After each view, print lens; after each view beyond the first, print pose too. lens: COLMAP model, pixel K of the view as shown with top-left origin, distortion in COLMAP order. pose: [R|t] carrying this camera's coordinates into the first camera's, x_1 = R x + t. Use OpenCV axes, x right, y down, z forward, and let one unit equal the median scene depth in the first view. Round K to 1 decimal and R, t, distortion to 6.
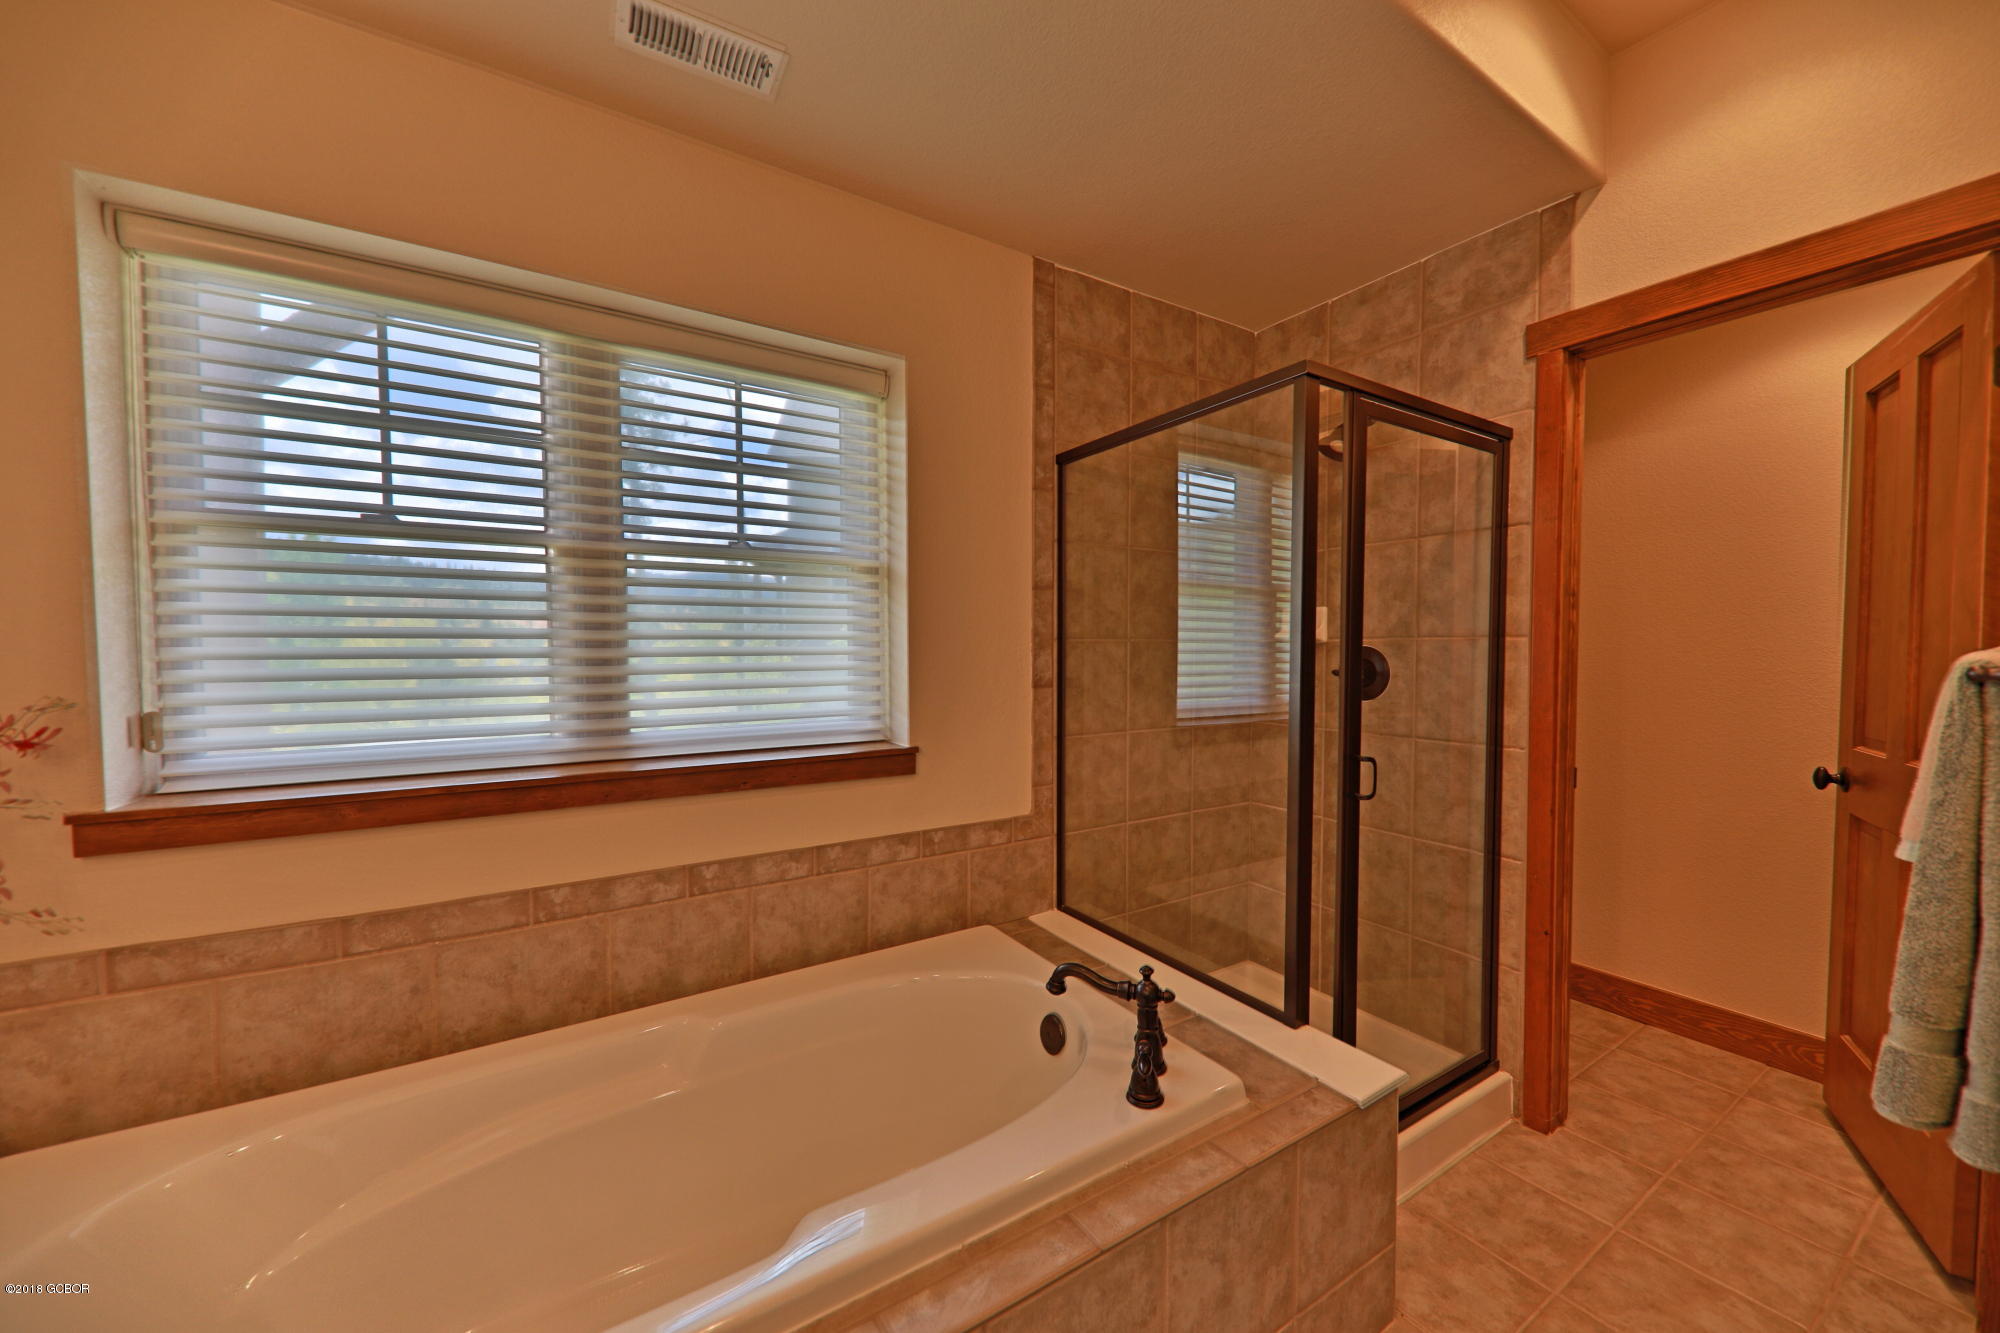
lens RADIAL K [[731.0, 0, 1012.3], [0, 731.0, 662.7], [0, 0, 1]] dist [-0.001192, -0.001039]
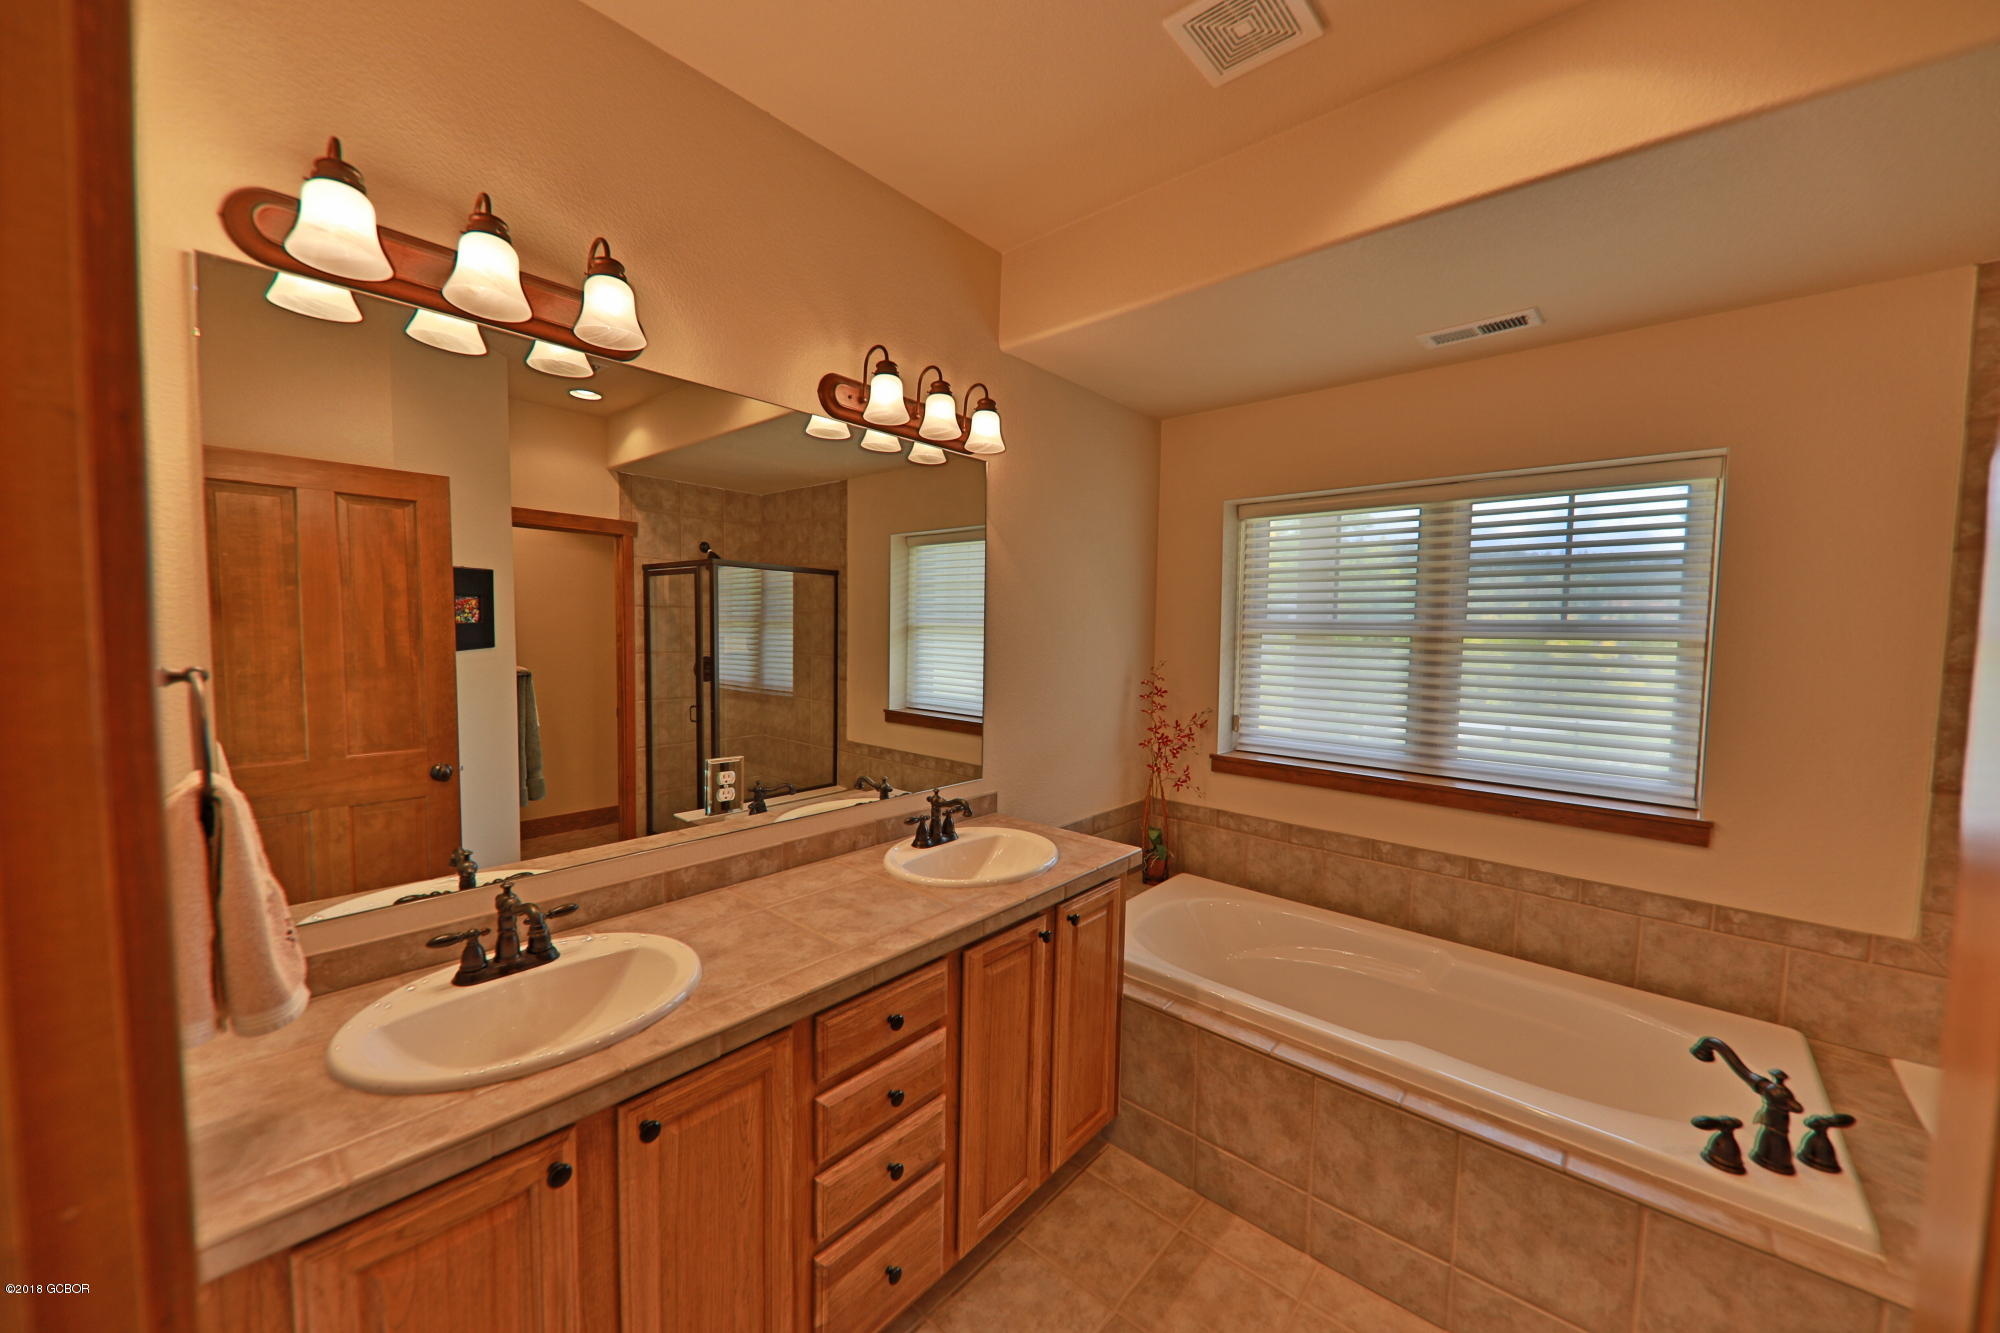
lens RADIAL K [[731.0, 0, 994.7], [0, 731.0, 657.2], [0, 0, 1]] dist [-0.001192, -0.001039]
pose [[0.277204, 0.059050, -0.958995, 0.686201], [-0.028859, 0.998171, 0.053120, -0.177596], [0.960378, 0.012950, 0.278401, -0.330342]]
